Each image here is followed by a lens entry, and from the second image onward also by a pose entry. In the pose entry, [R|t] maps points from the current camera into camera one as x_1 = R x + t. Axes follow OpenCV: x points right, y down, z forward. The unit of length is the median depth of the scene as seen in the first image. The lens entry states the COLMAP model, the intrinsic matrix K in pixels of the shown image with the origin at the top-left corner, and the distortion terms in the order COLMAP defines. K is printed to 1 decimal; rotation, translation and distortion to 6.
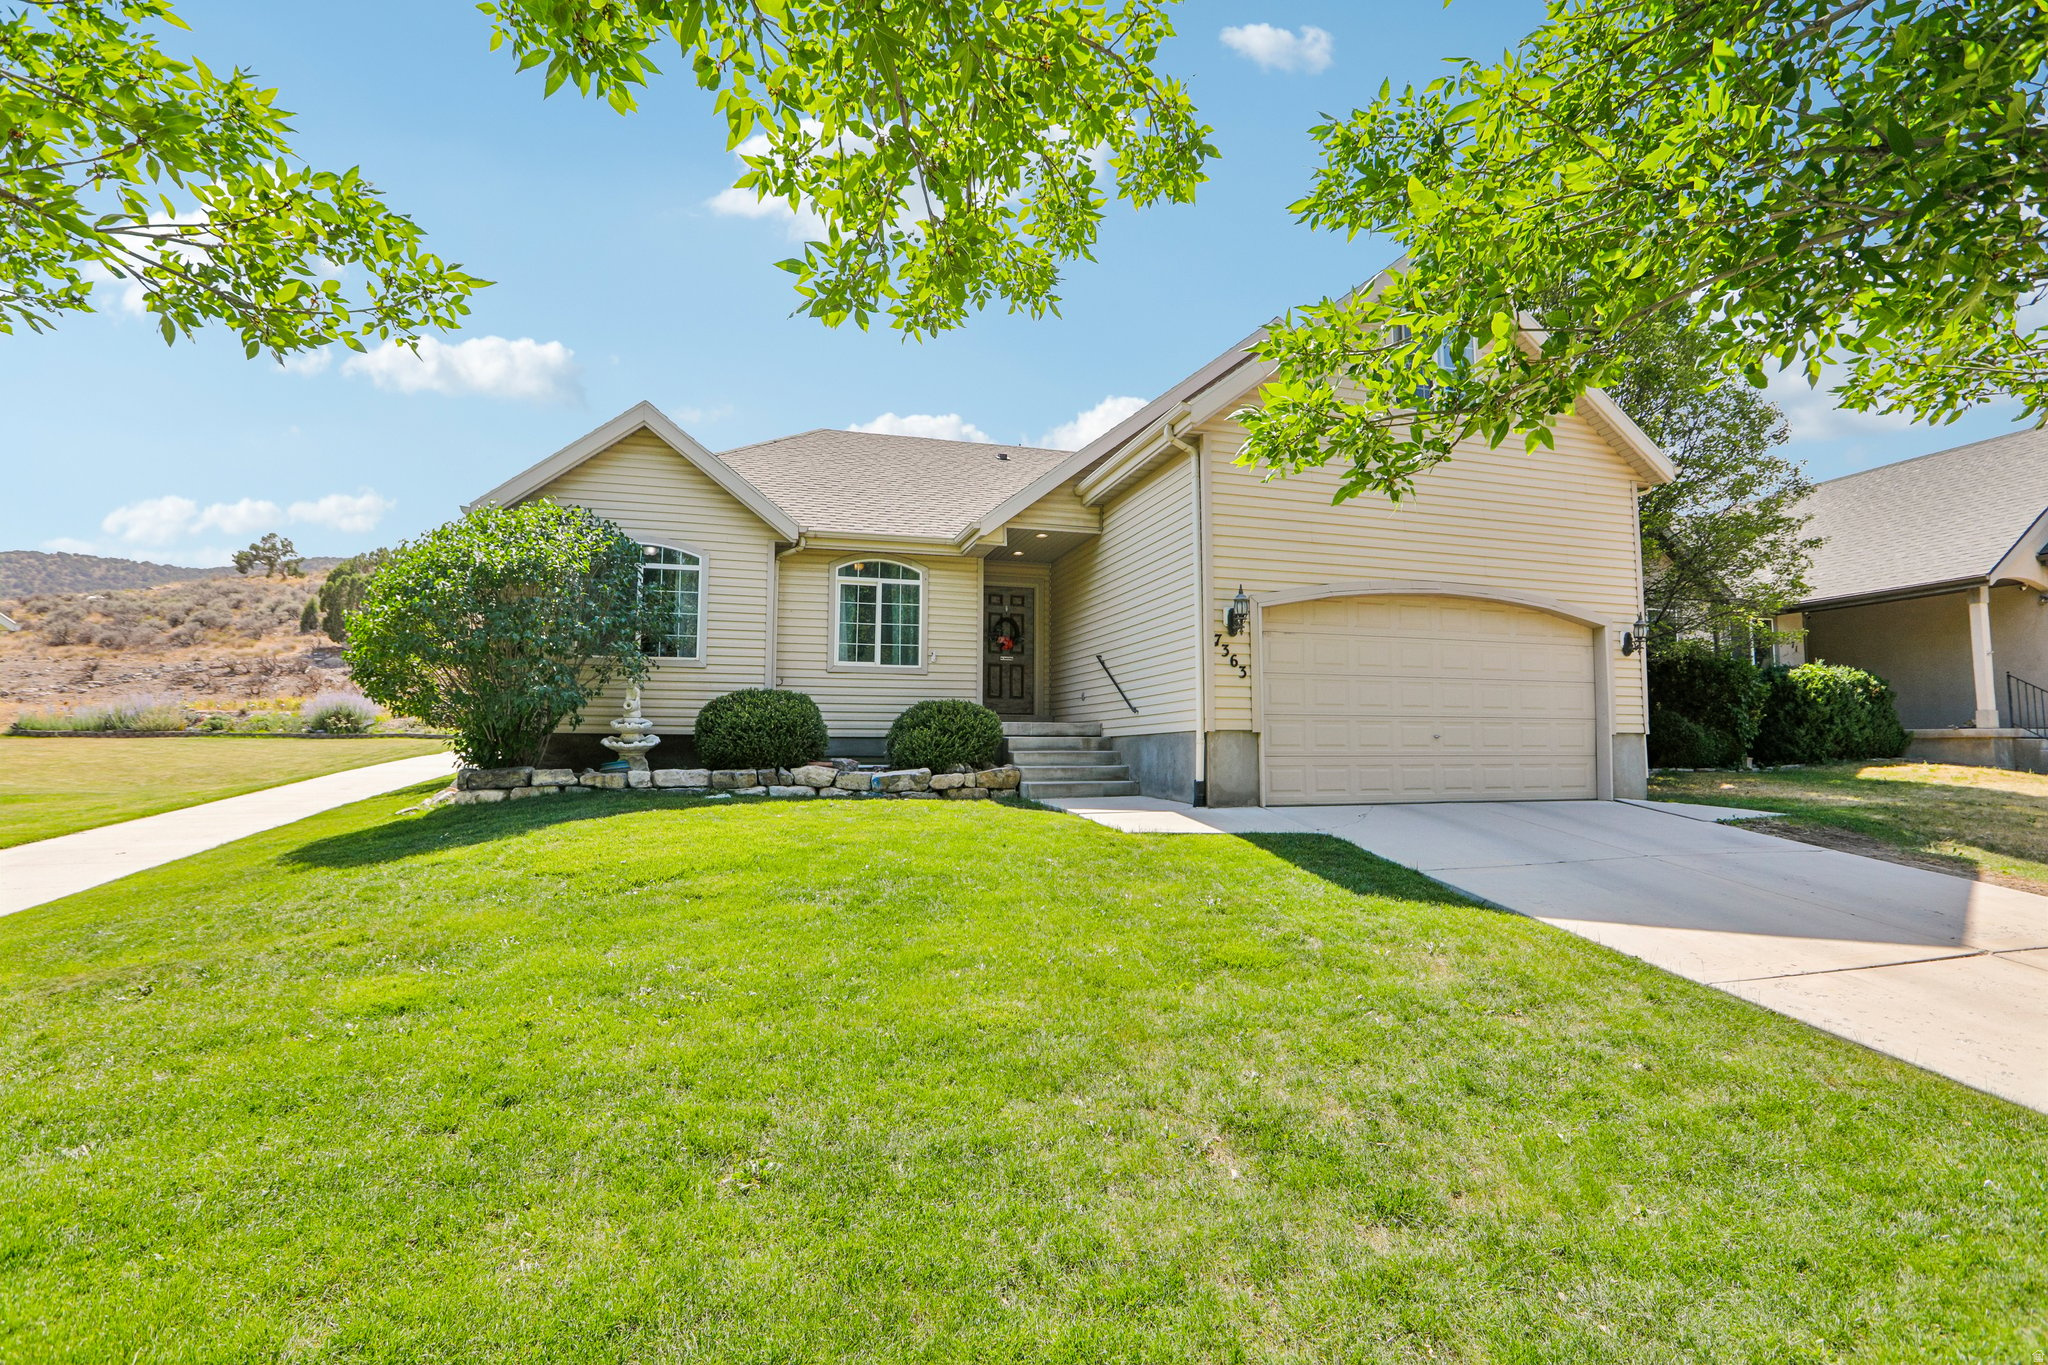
lens RADIAL K [[941.5, 0, 1024.0], [0, 941.5, 682.5], [0, 0, 1]] dist [-0.023294, 0.000166]
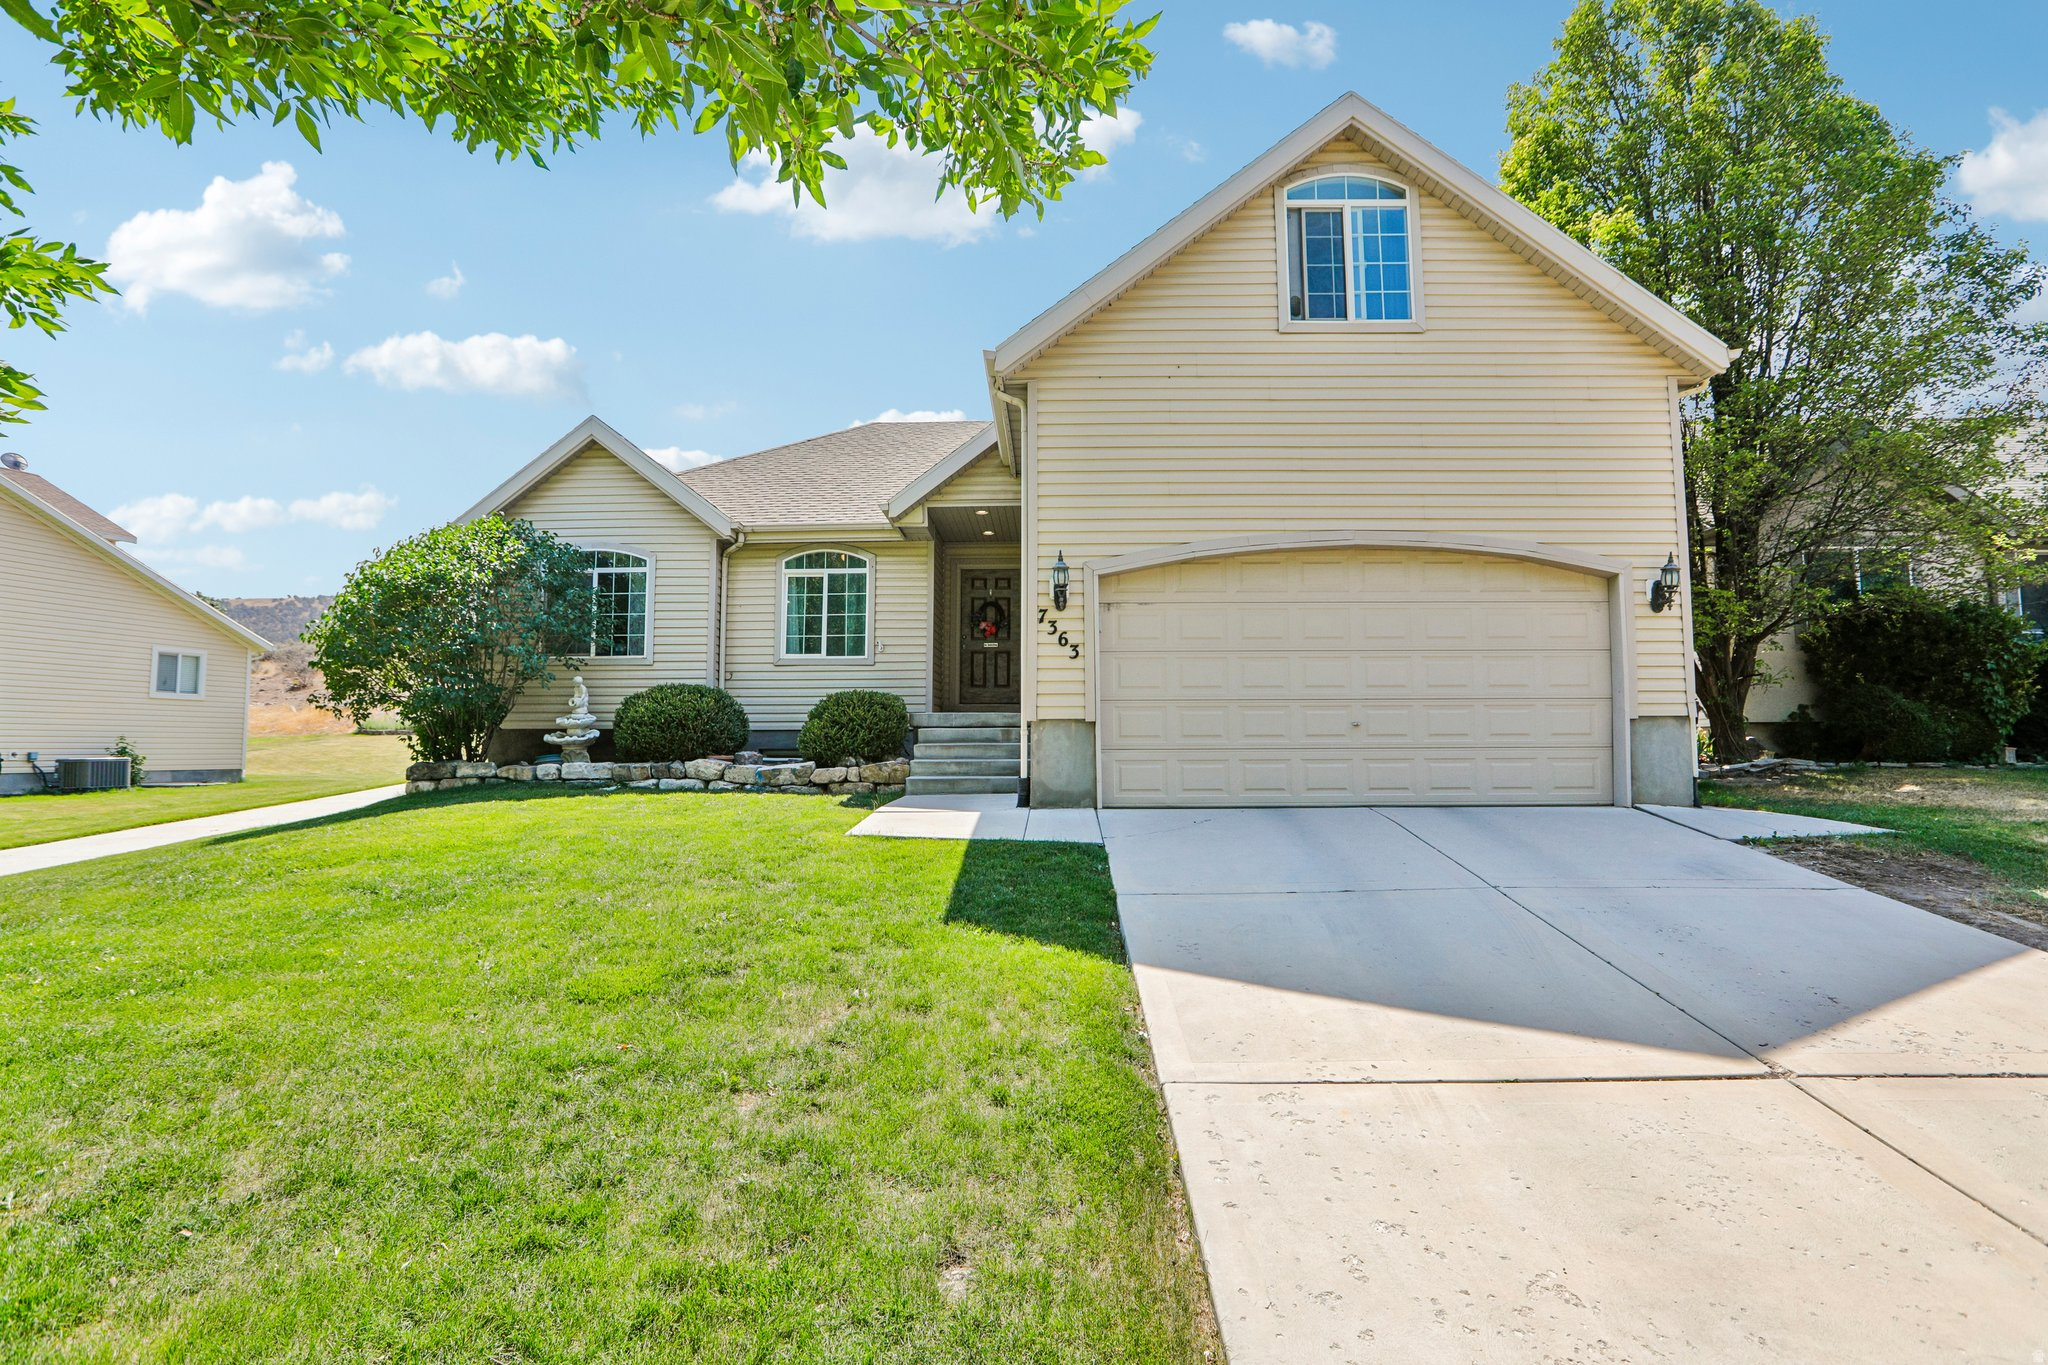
lens RADIAL K [[941.5, 0, 1024.0], [0, 941.5, 682.5], [0, 0, 1]] dist [-0.023294, 0.000166]
pose [[0.951353, -0.023815, -0.307180, 0.380845], [0.027114, 0.999611, 0.006476, 0.008547], [0.306907, -0.014490, 0.951629, 0.137342]]
